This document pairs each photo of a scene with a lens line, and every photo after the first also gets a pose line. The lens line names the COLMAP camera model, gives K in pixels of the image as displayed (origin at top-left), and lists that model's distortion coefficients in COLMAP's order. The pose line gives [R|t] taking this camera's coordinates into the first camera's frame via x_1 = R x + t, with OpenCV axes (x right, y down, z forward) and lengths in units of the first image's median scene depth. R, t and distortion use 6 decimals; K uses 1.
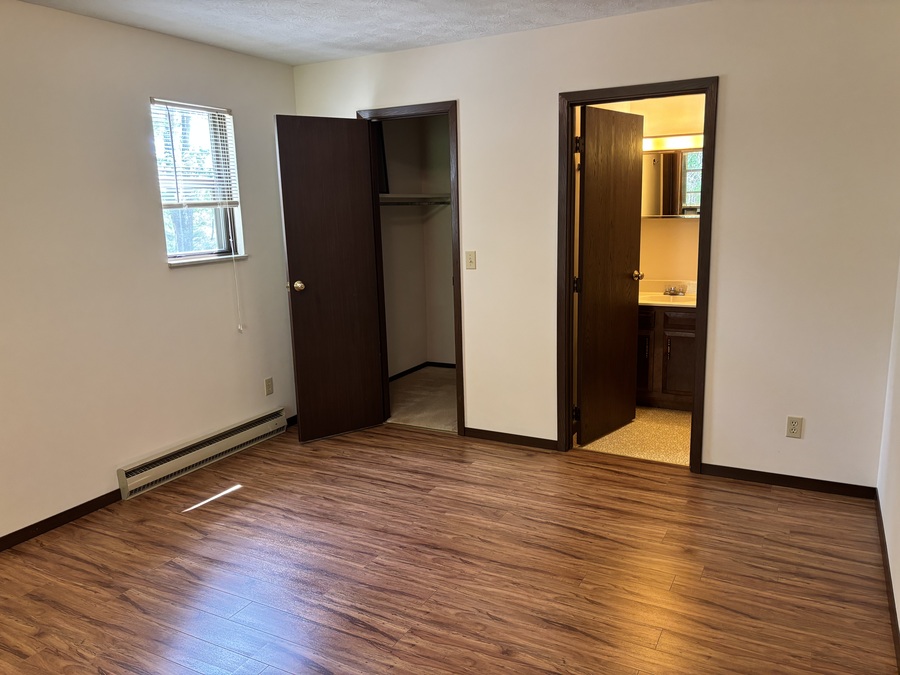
lens RADIAL K [[684.6, 0, 451.6], [0, 684.6, 337.0], [0, 0, 1]] dist [0.006990, 0.002750]
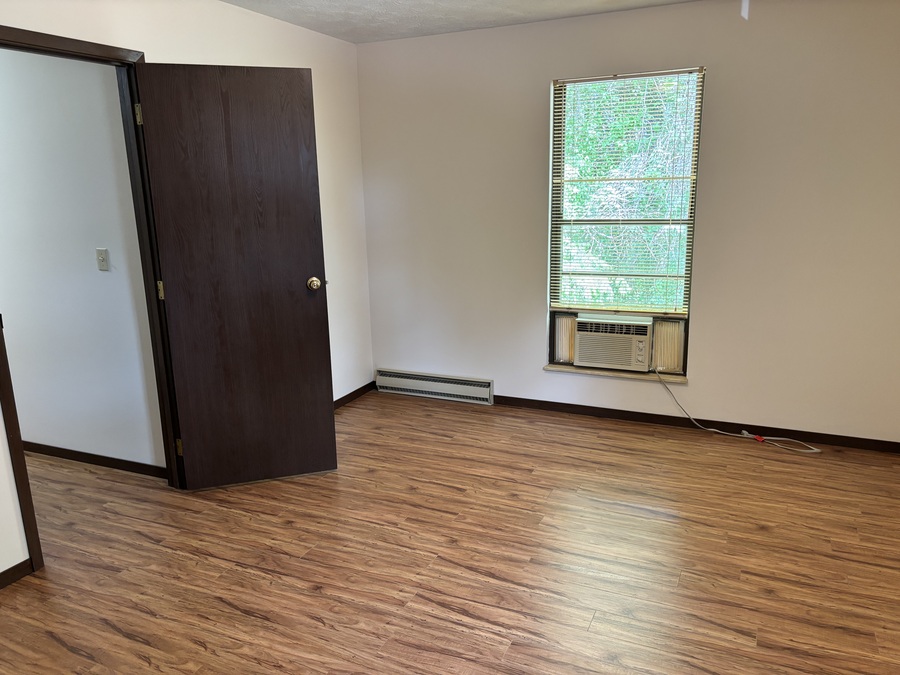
lens RADIAL K [[684.6, 0, 447.5], [0, 684.6, 339.3], [0, 0, 1]] dist [0.006990, 0.002750]
pose [[-0.997281, 0.058721, -0.044524, -0.098714], [0.035919, 0.914898, 0.402085, -0.333975], [0.064346, 0.399393, -0.914519, 1.735548]]
